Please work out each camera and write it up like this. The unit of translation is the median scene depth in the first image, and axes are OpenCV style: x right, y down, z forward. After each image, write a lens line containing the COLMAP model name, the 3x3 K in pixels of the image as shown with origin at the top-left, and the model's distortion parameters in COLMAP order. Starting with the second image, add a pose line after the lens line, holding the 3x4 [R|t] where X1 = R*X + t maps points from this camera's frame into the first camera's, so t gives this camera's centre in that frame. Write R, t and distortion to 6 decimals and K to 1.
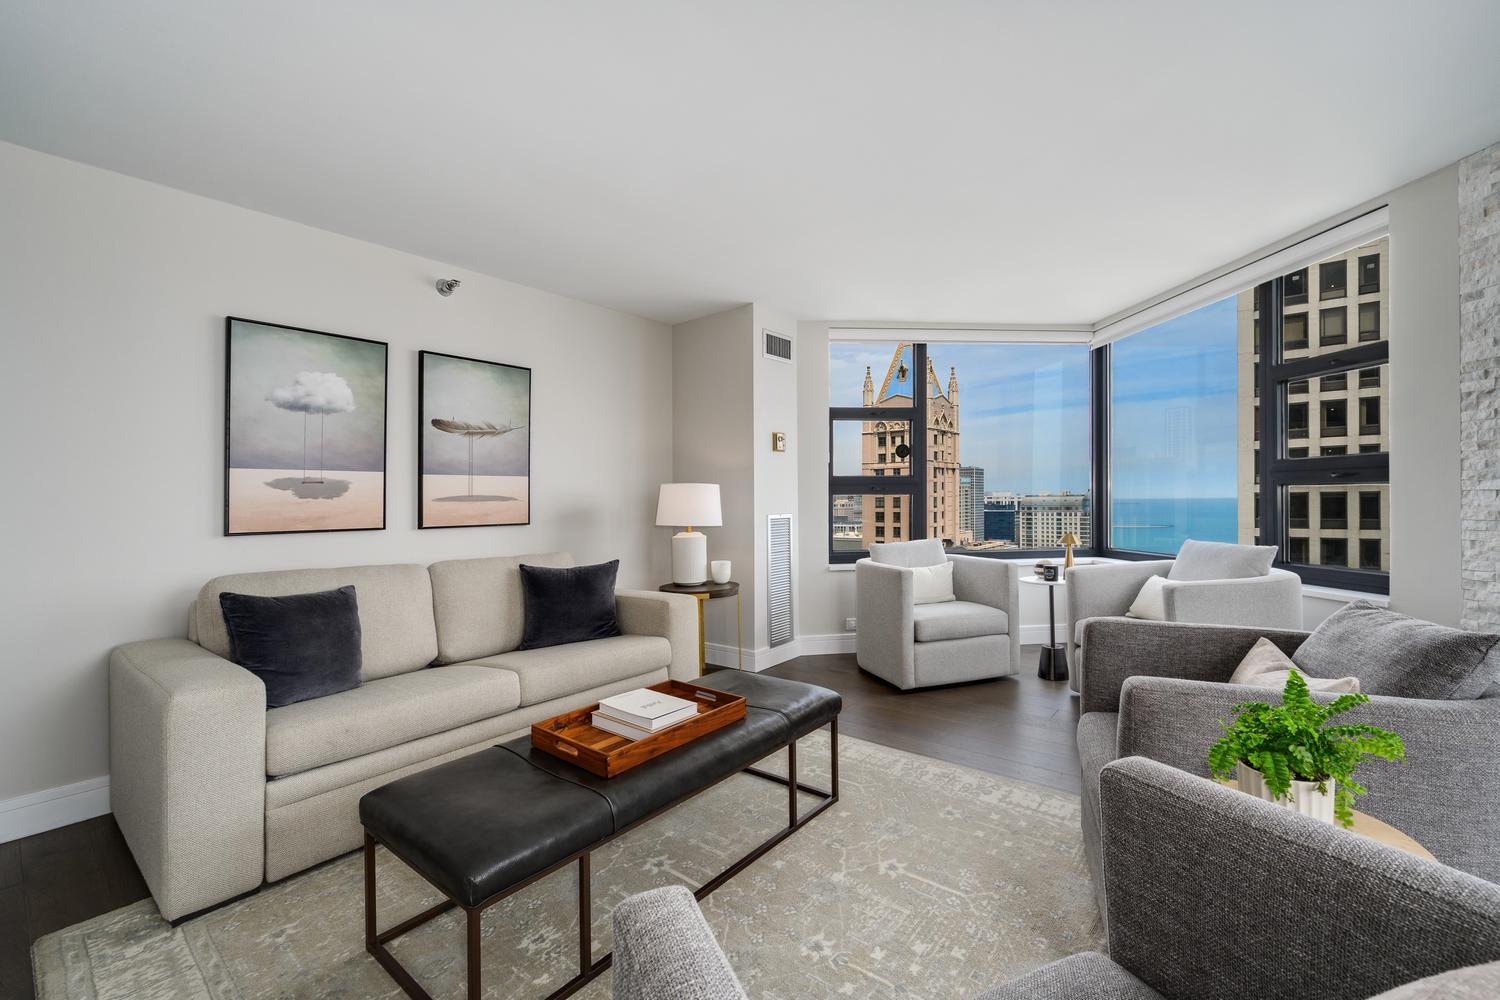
lens RADIAL K [[628.9, 0, 760.9], [0, 628.9, 492.3], [0, 0, 1]] dist [0.000284, -0.000558]
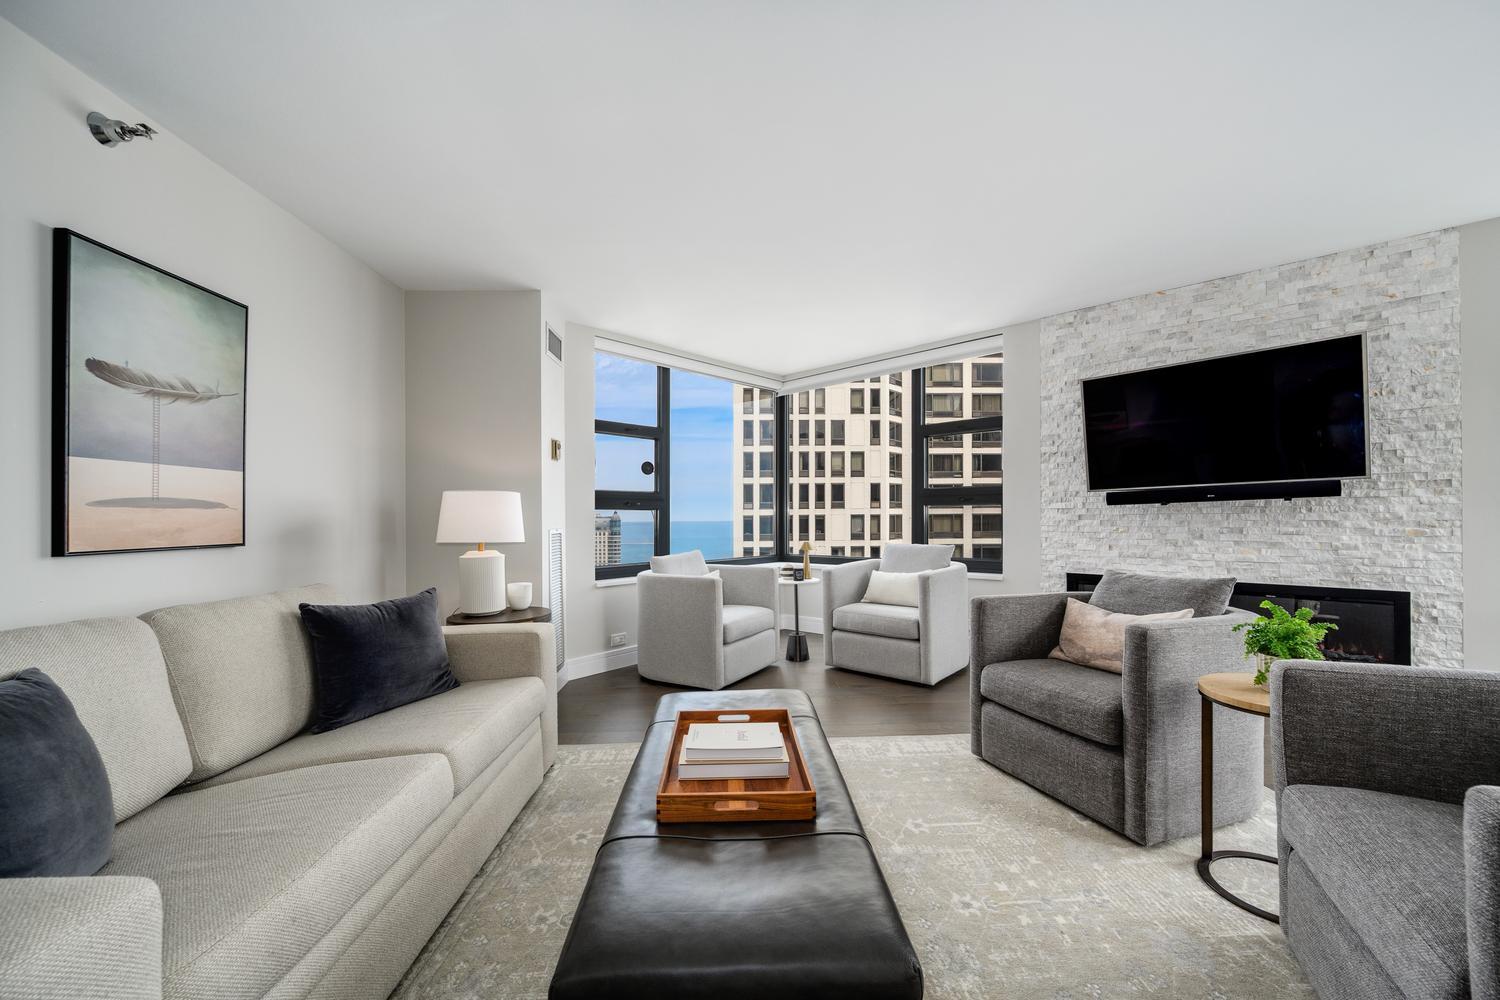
lens RADIAL K [[590.4, 0, 757.0], [0, 590.4, 514.4], [0, 0, 1]] dist [-0.000820, 0.000038]
pose [[0.754641, 0.008525, 0.656082, -0.388842], [-0.009228, 0.999955, -0.002379, 0.016507], [-0.656073, -0.004259, 0.754686, 0.201771]]
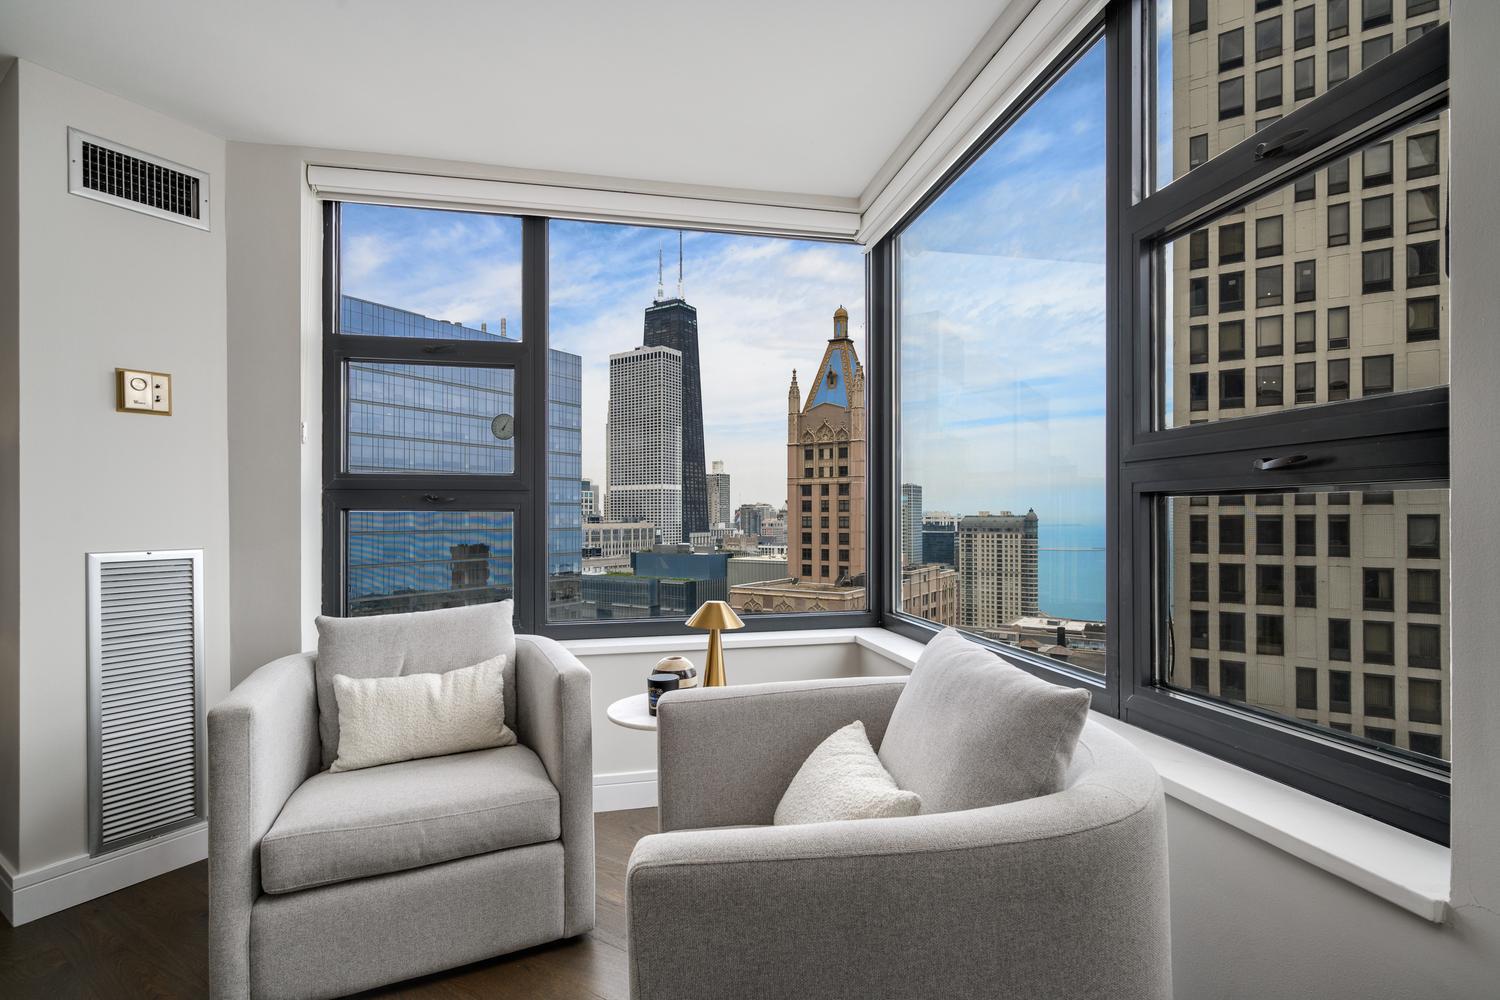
lens RADIAL K [[700.5, 0, 734.7], [0, 700.5, 500.5], [0, 0, 1]] dist [-0.003471, 0.000204]
pose [[0.996242, 0.012280, 0.085744, 0.507307], [-0.011230, 0.999856, -0.012712, 0.000845], [-0.085888, 0.011701, 0.996236, 0.564971]]
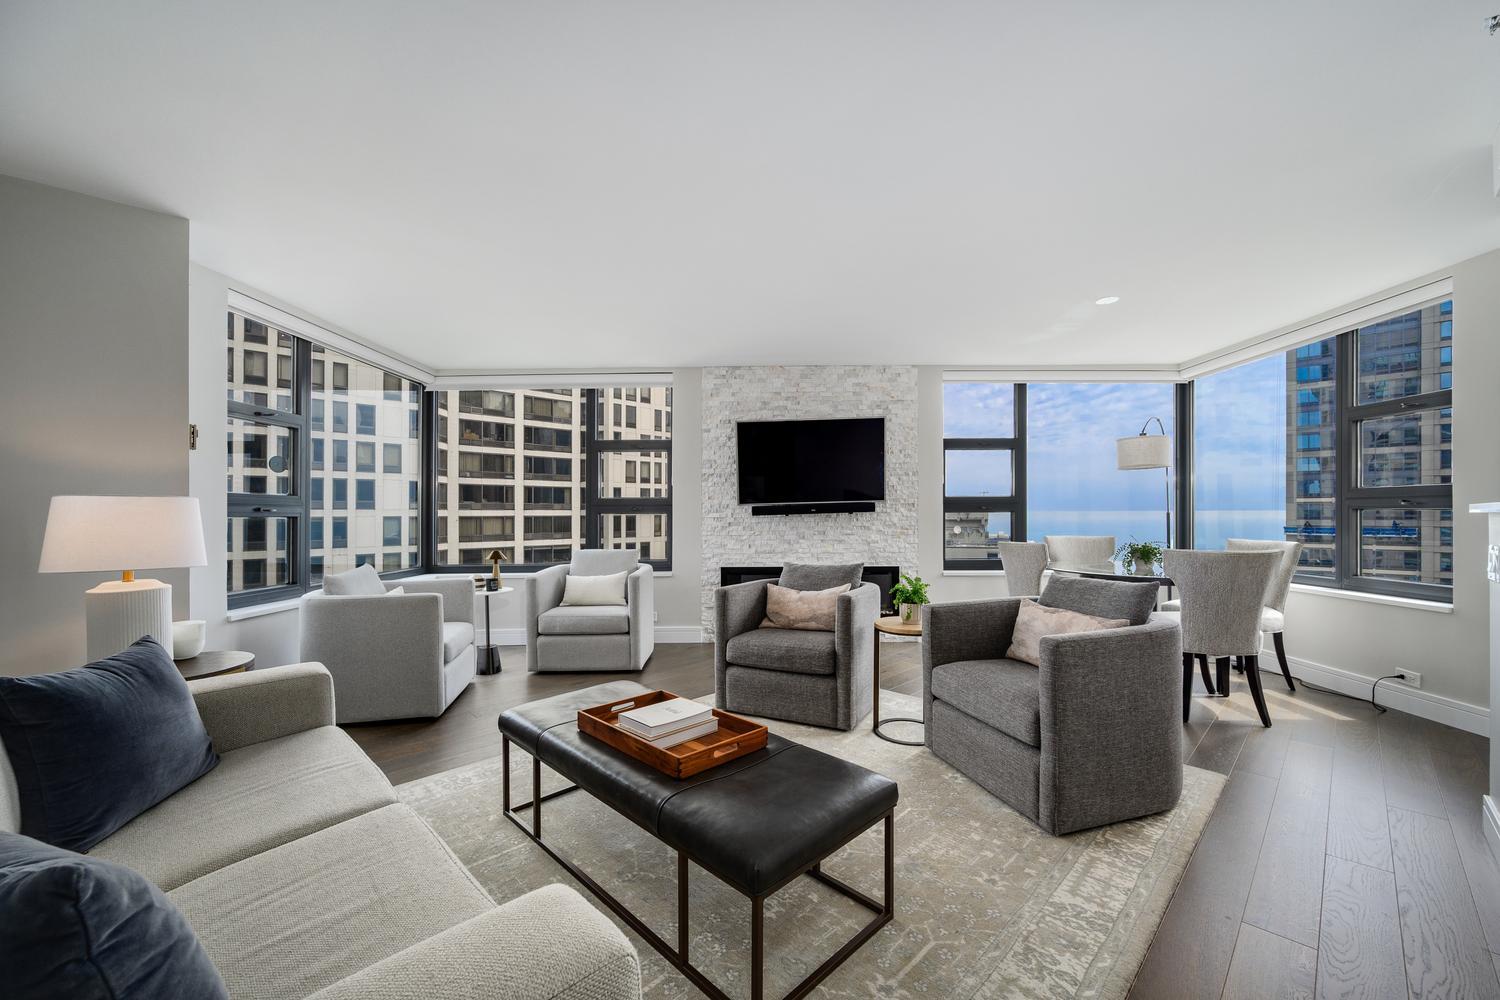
lens RADIAL K [[590.4, 0, 755.4], [0, 590.4, 517.7], [0, 0, 1]] dist [-0.000820, 0.000038]
pose [[0.113820, 0.006887, 0.993477, -0.649901], [-0.007537, 0.999953, -0.006069, 0.005620], [-0.993473, -0.006797, 0.113867, 0.413075]]
